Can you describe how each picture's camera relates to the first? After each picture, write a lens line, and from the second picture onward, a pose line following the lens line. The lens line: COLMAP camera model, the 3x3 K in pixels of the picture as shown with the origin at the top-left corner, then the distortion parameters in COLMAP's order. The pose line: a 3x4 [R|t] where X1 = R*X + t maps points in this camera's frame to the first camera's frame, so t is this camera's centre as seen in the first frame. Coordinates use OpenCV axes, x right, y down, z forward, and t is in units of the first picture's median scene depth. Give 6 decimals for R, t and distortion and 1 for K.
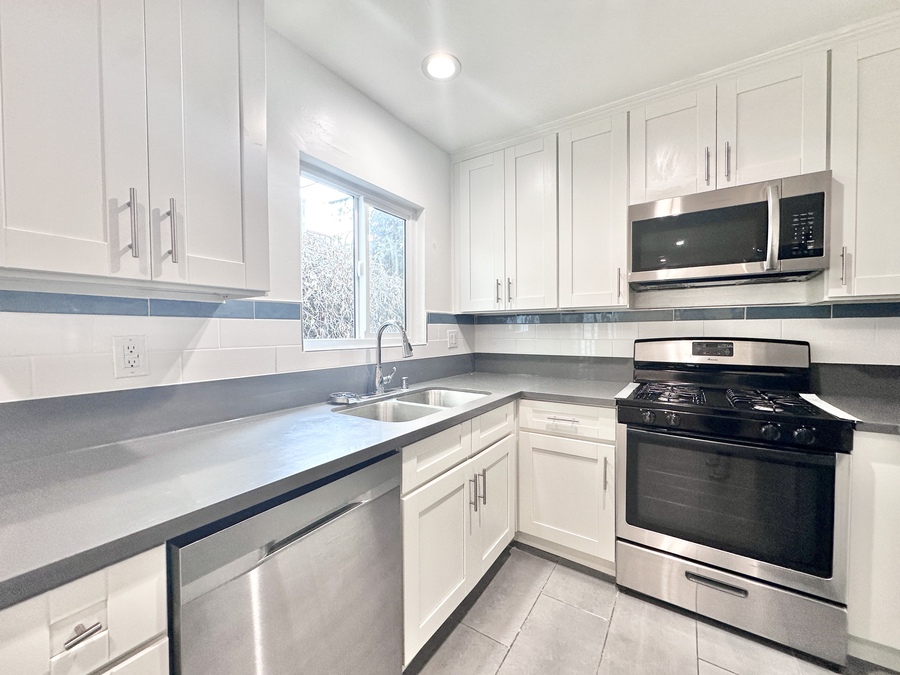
lens RADIAL K [[360.5, 0, 452.5], [0, 360.5, 337.3], [0, 0, 1]] dist [0.001464, 0.000199]
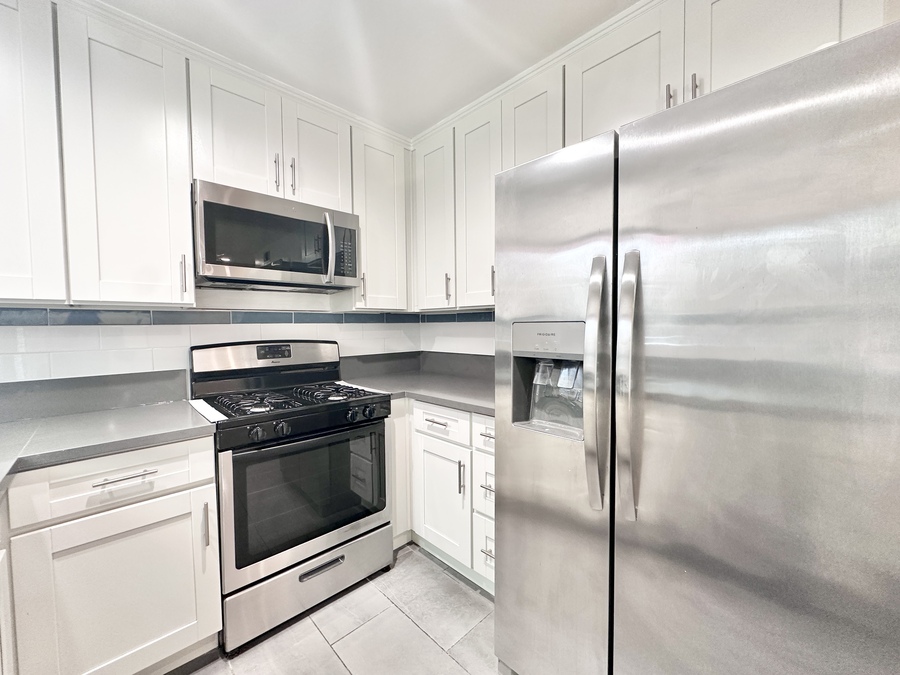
lens RADIAL K [[360.5, 0, 452.7], [0, 360.5, 337.5], [0, 0, 1]] dist [0.001464, 0.000199]
pose [[0.215284, -0.027993, 0.976150, -0.186170], [0.031071, 0.999279, 0.021803, -0.015680], [-0.976057, 0.025636, 0.215999, 0.301466]]
